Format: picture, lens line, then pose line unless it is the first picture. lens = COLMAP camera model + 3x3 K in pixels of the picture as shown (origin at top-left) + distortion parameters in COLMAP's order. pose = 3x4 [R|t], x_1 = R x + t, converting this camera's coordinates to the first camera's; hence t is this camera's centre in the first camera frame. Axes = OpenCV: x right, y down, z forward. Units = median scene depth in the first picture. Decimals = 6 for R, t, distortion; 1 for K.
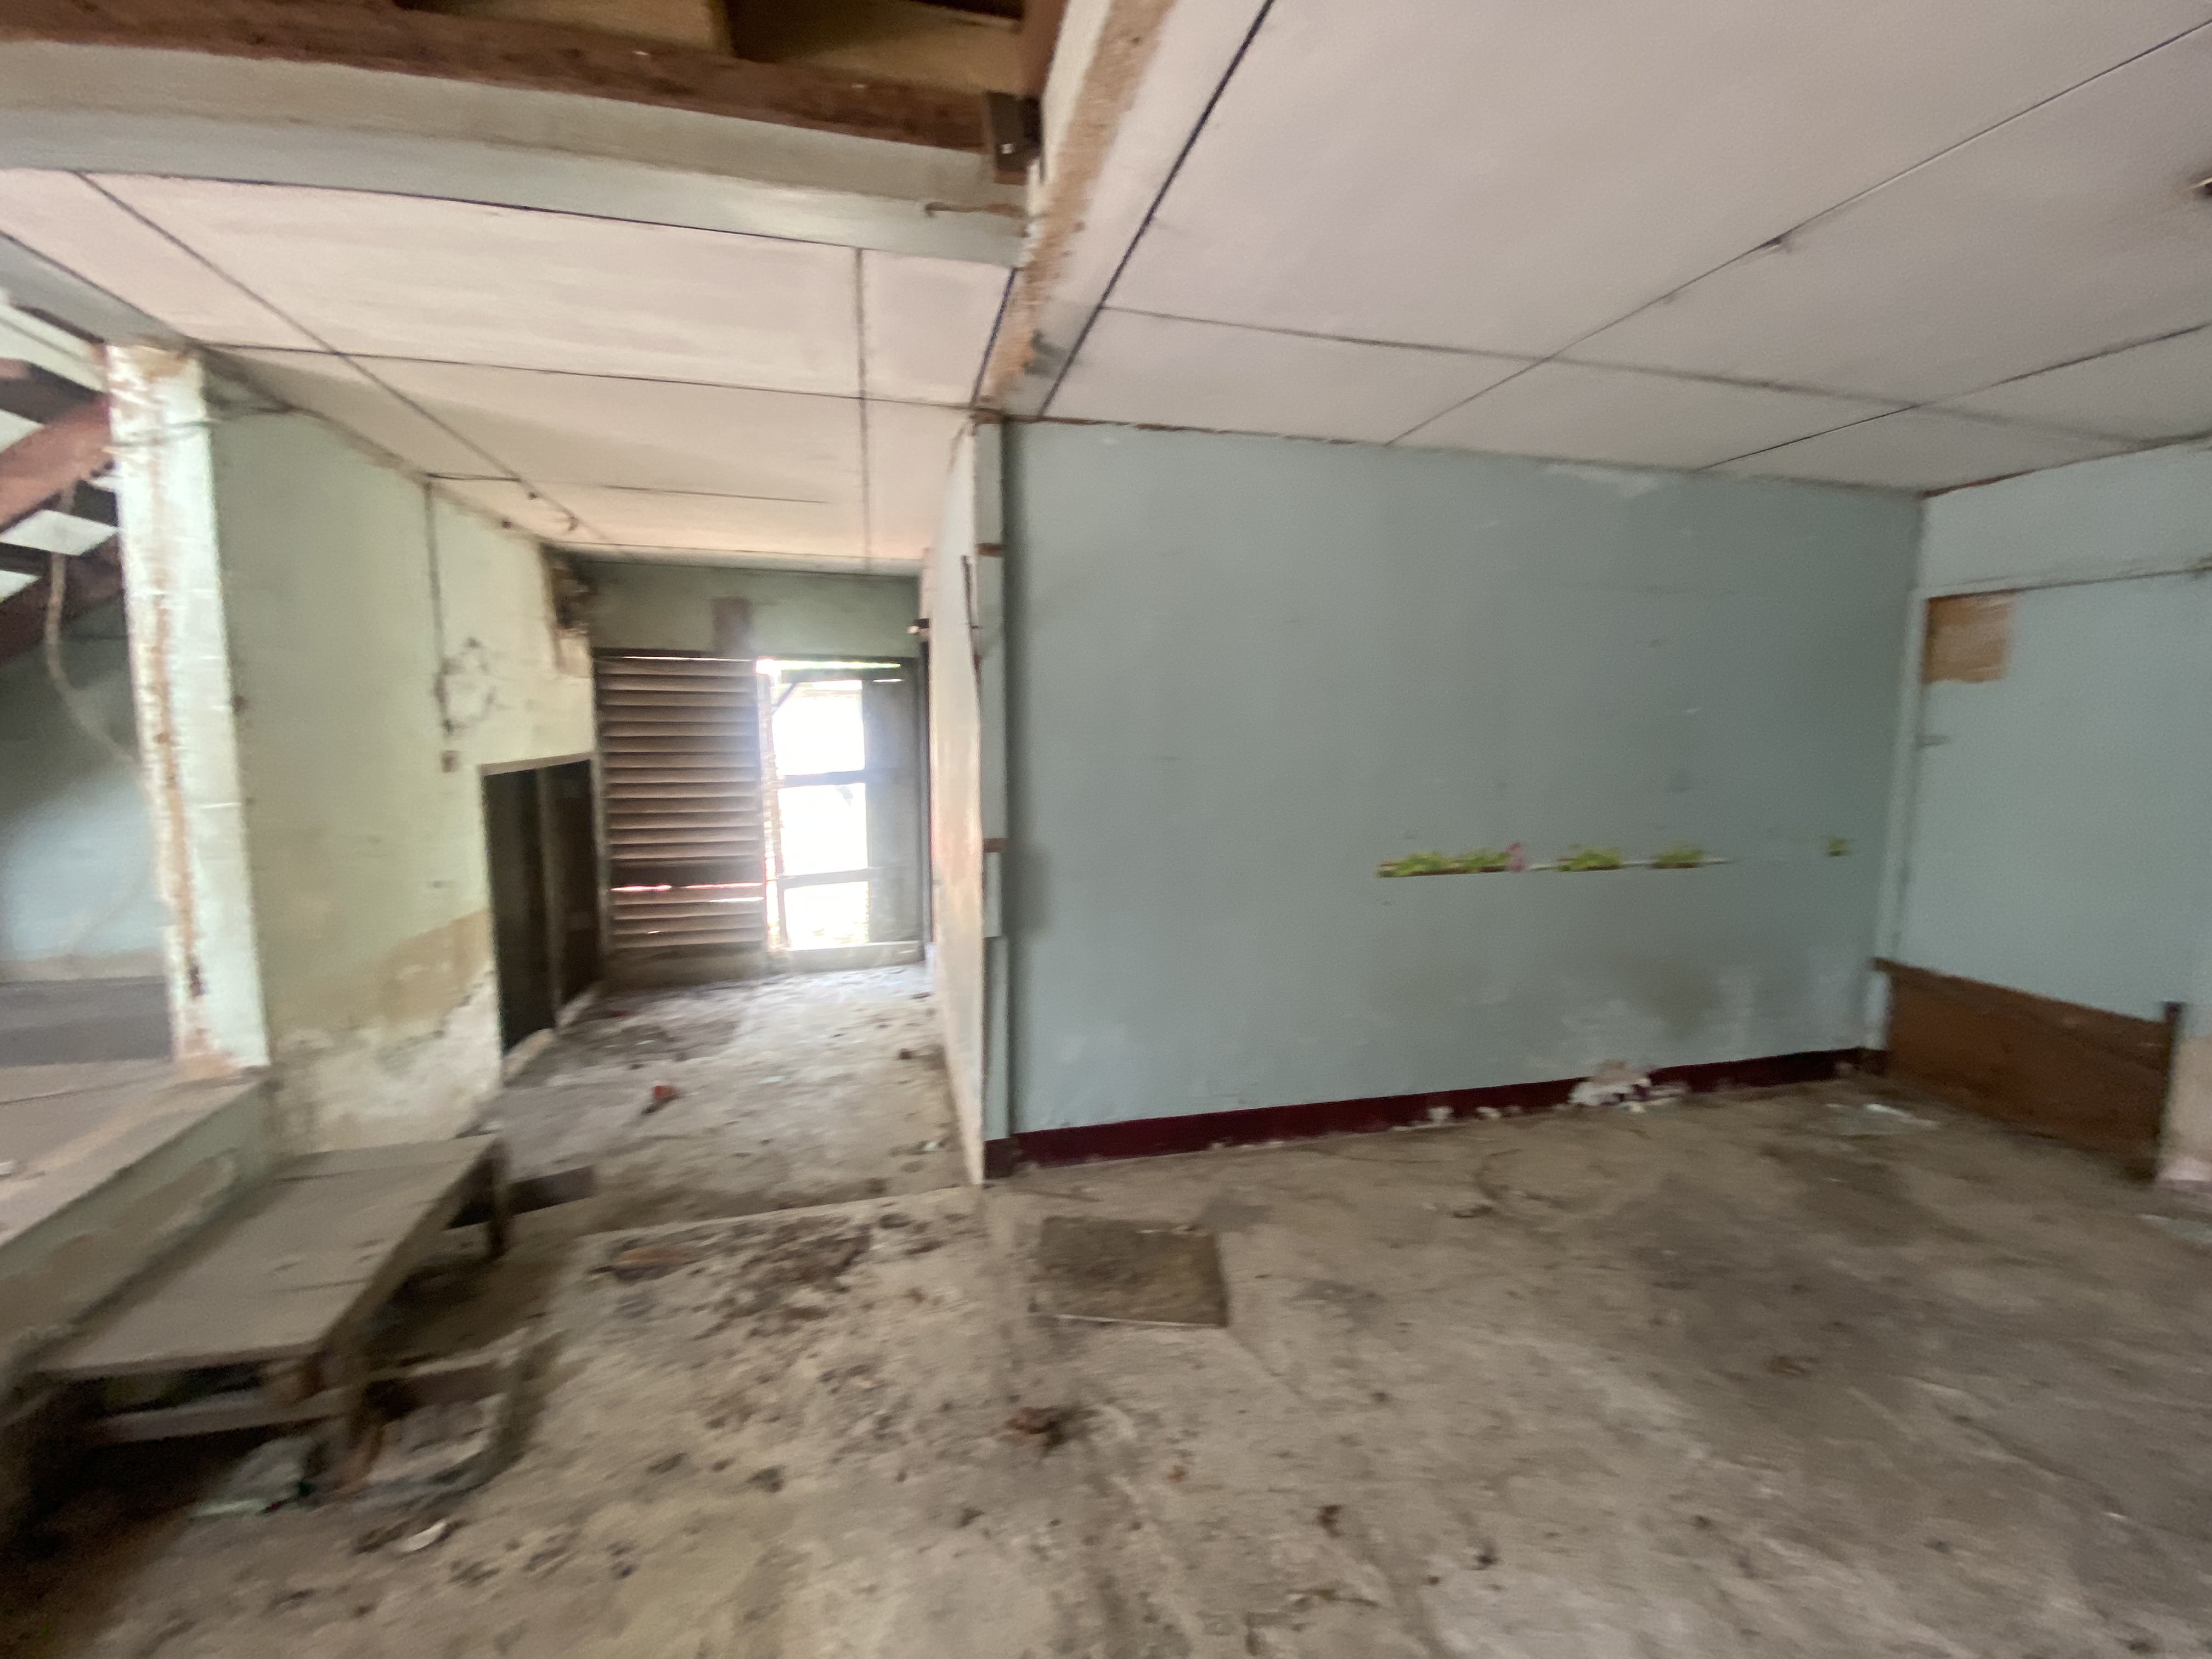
lens RADIAL K [[915.4, 0, 1092.9], [0, 915.4, 815.9], [0, 0, 1]] dist [0.003714, -0.008632]
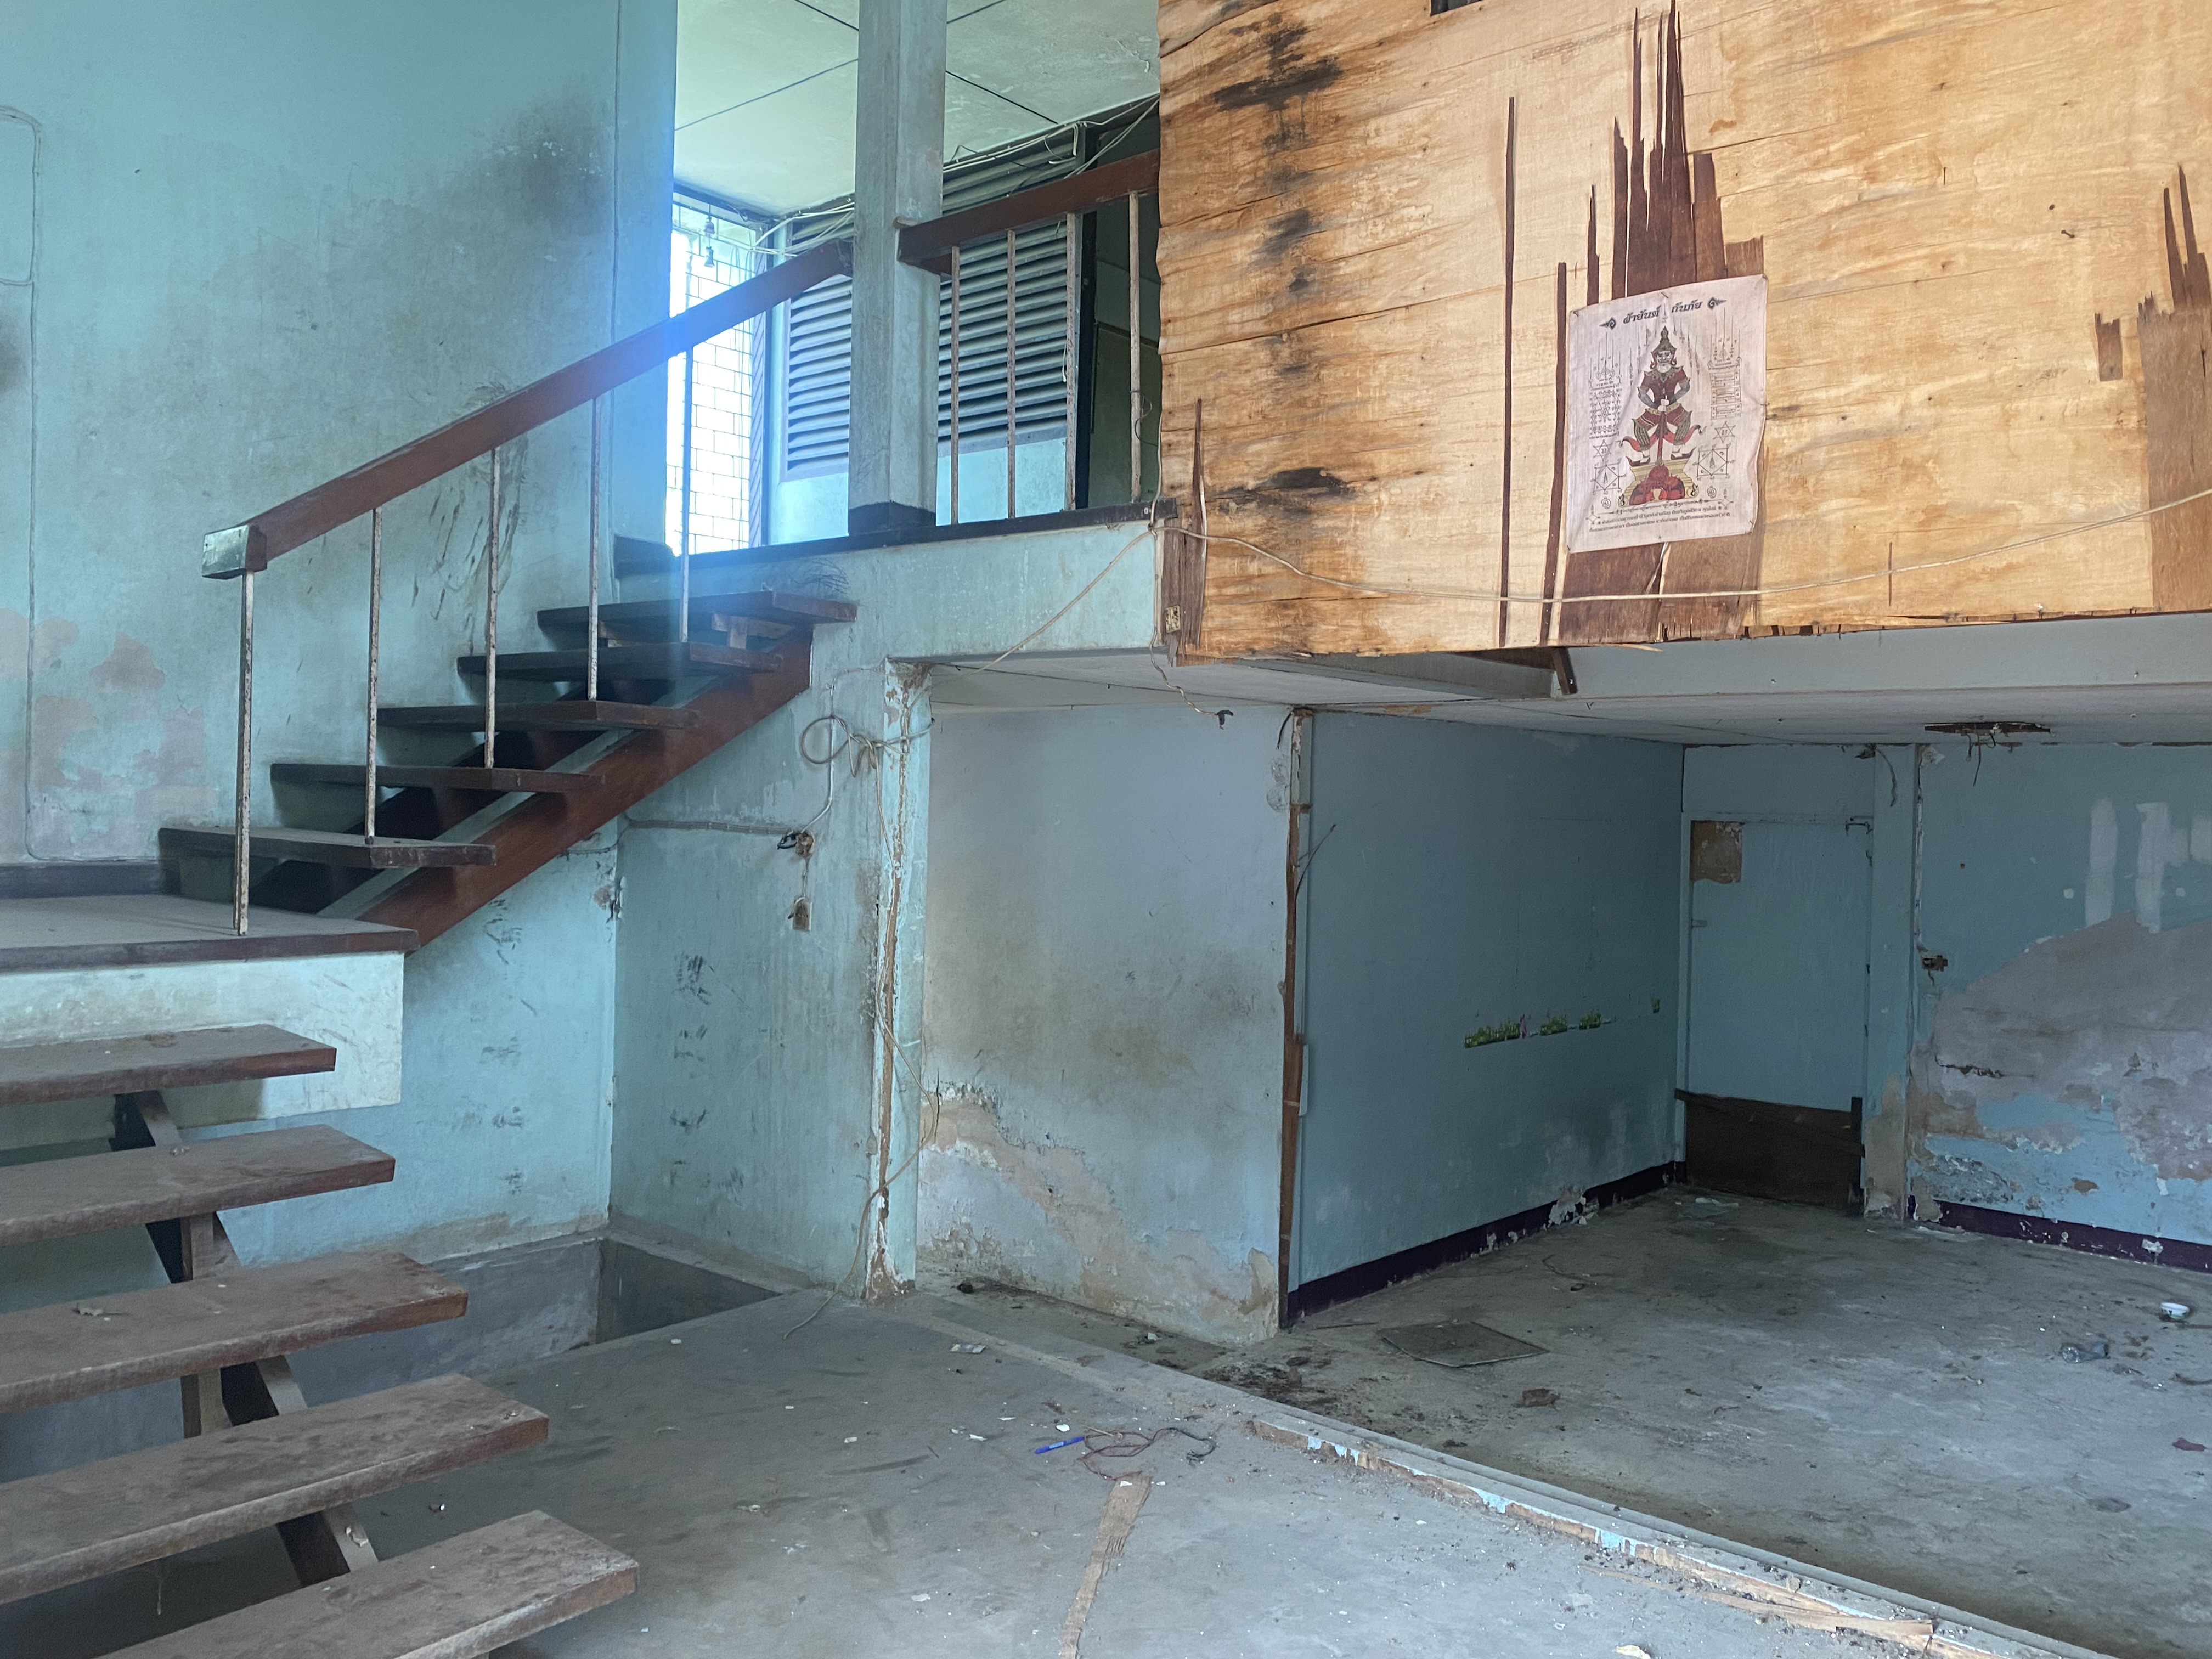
lens RADIAL K [[1682.2, 0, 1105.8], [0, 1682.2, 802.8], [0, 0, 1]] dist [0.045685, -0.048342]
pose [[0.820966, 0.017219, 0.570717, -1.437312], [0.042563, 0.994919, -0.091244, -0.080107], [-0.569388, 0.099199, 0.816062, -0.659064]]
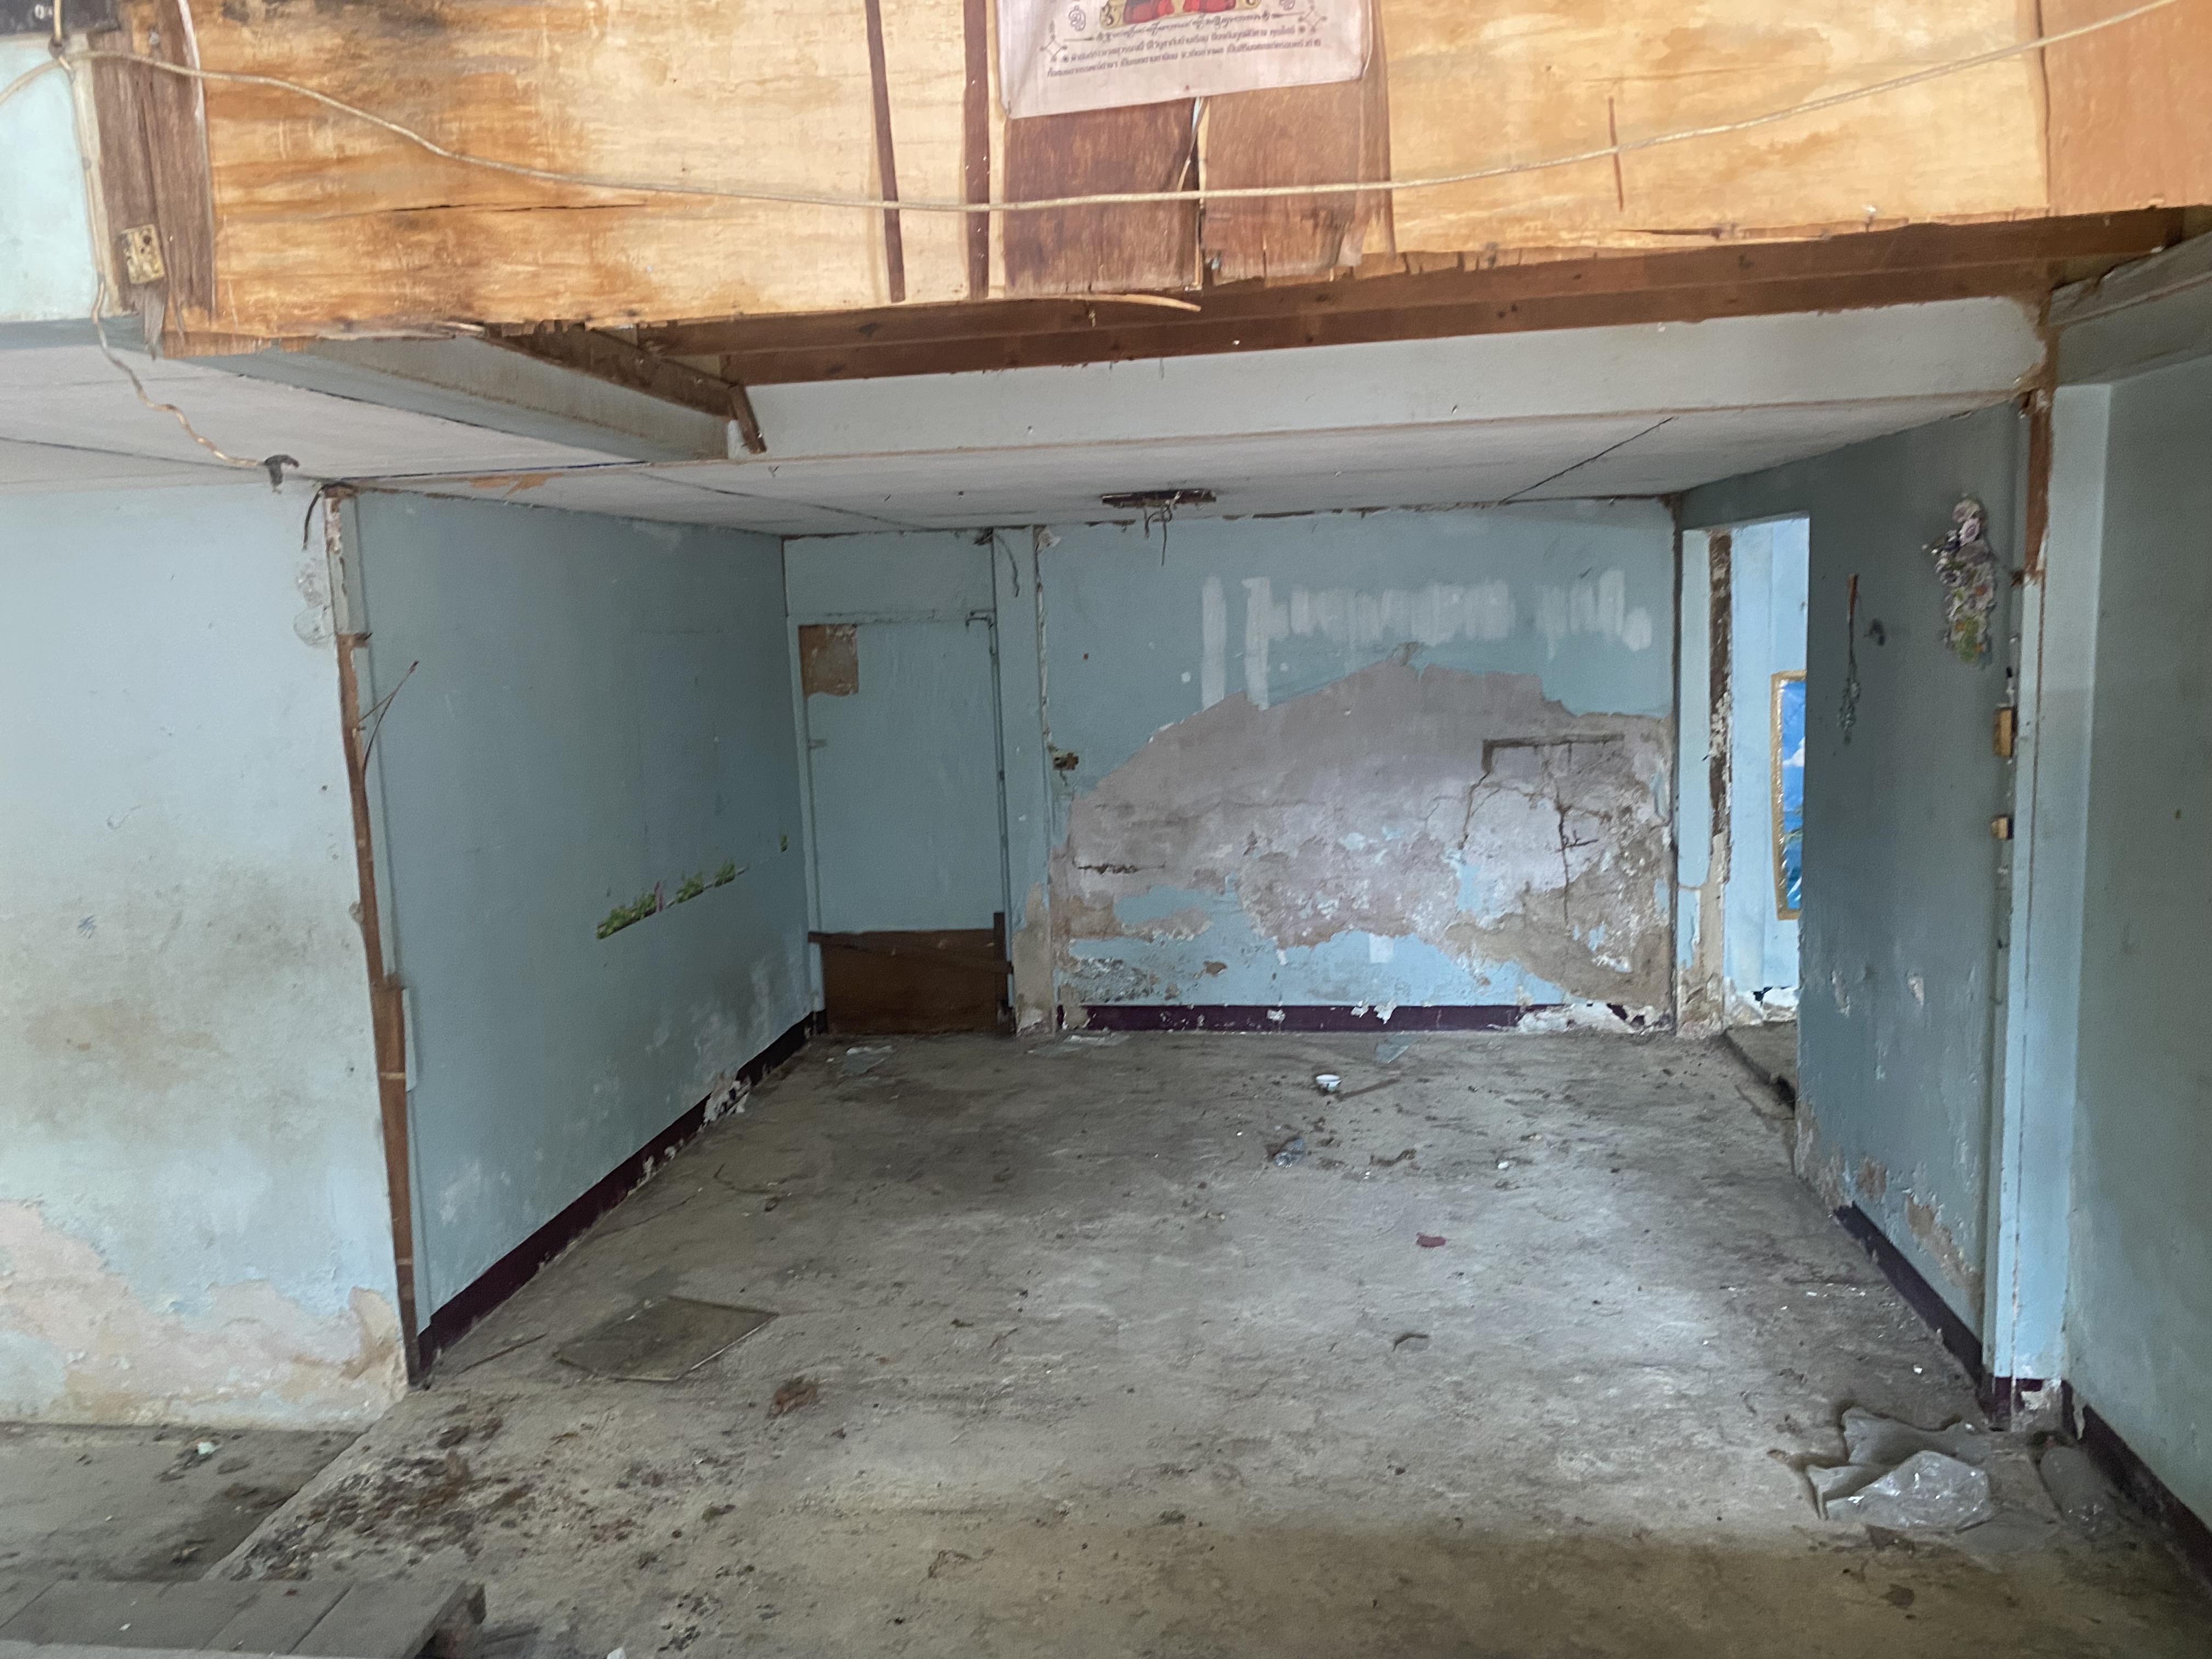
lens RADIAL K [[1682.2, 0, 1072.6], [0, 1682.2, 844.8], [0, 0, 1]] dist [0.045685, -0.048342]
pose [[0.378376, -0.146554, 0.913977, -1.129446], [0.144587, 0.984625, 0.098025, -0.136909], [-0.914290, 0.095059, 0.393748, -0.182542]]
